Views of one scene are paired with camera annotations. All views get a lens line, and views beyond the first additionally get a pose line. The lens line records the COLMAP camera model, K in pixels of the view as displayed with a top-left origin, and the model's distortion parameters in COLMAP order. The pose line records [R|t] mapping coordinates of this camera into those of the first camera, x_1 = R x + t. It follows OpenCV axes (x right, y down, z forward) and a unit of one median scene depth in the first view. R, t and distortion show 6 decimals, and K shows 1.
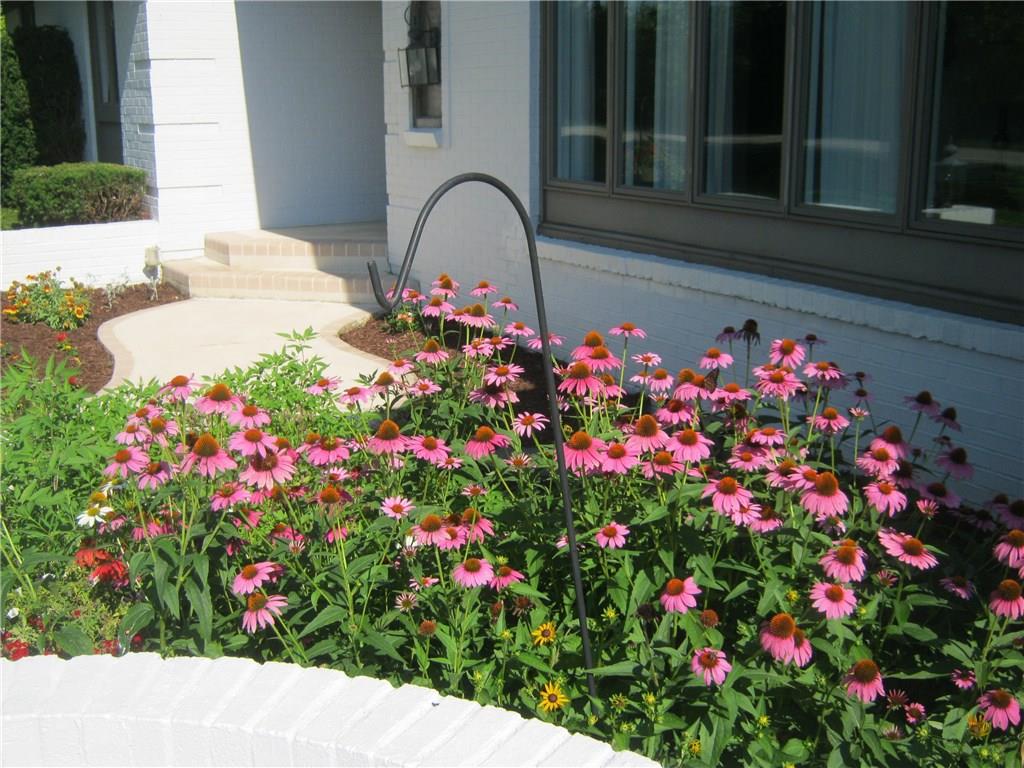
lens RADIAL K [[1137.6, 0, 512.0], [0, 1137.6, 384.0], [0, 0, 1]] dist [-0.093350, 0.000258]
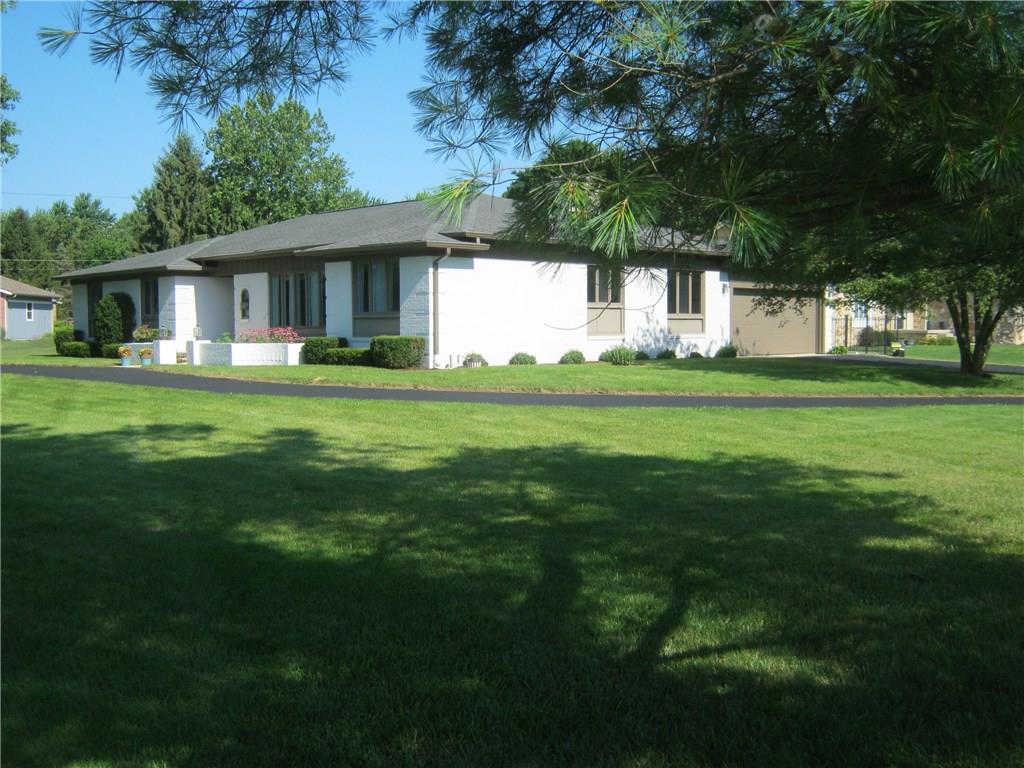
lens RADIAL K [[1137.6, 0, 512.0], [0, 1137.6, 384.0], [0, 0, 1]] dist [-0.093350, 0.000258]
pose [[0.967617, -0.015435, 0.251949, -0.174411], [0.064978, 0.979722, -0.189531, 0.926732], [-0.243914, 0.199764, 0.948999, -3.402053]]
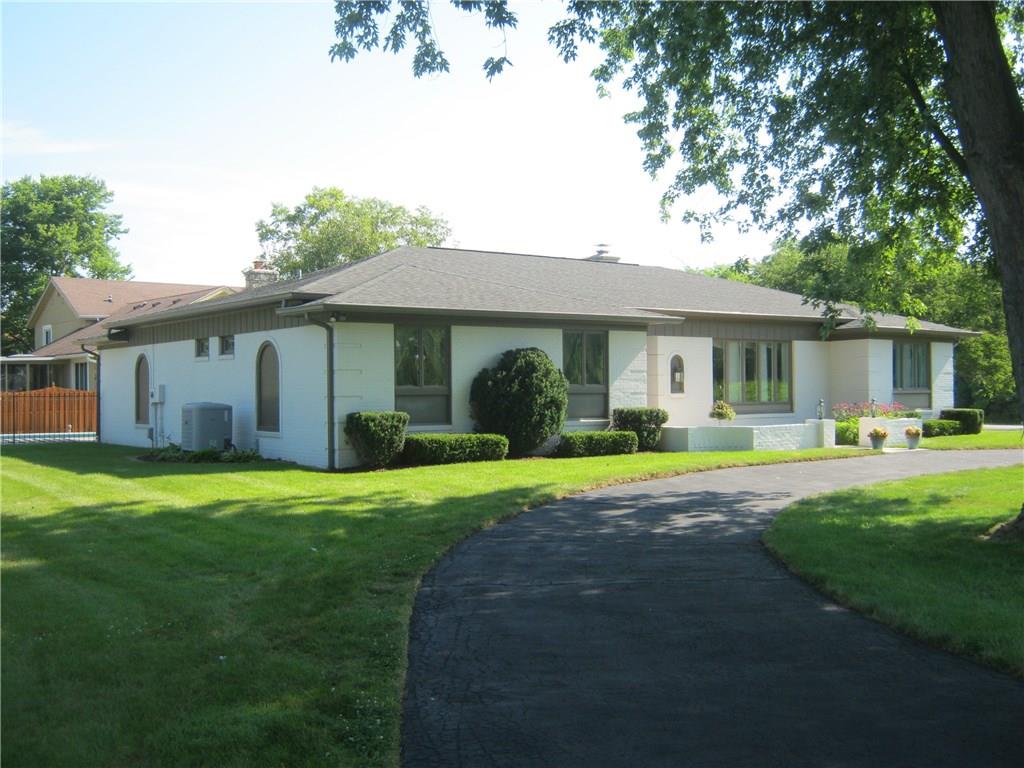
lens RADIAL K [[1137.6, 0, 512.0], [0, 1137.6, 384.0], [0, 0, 1]] dist [-0.093350, 0.000258]
pose [[-0.103371, 0.032182, 0.994122, -3.339751], [0.265173, 0.964194, -0.003640, -0.349607], [-0.958644, 0.263239, -0.108203, 1.717012]]
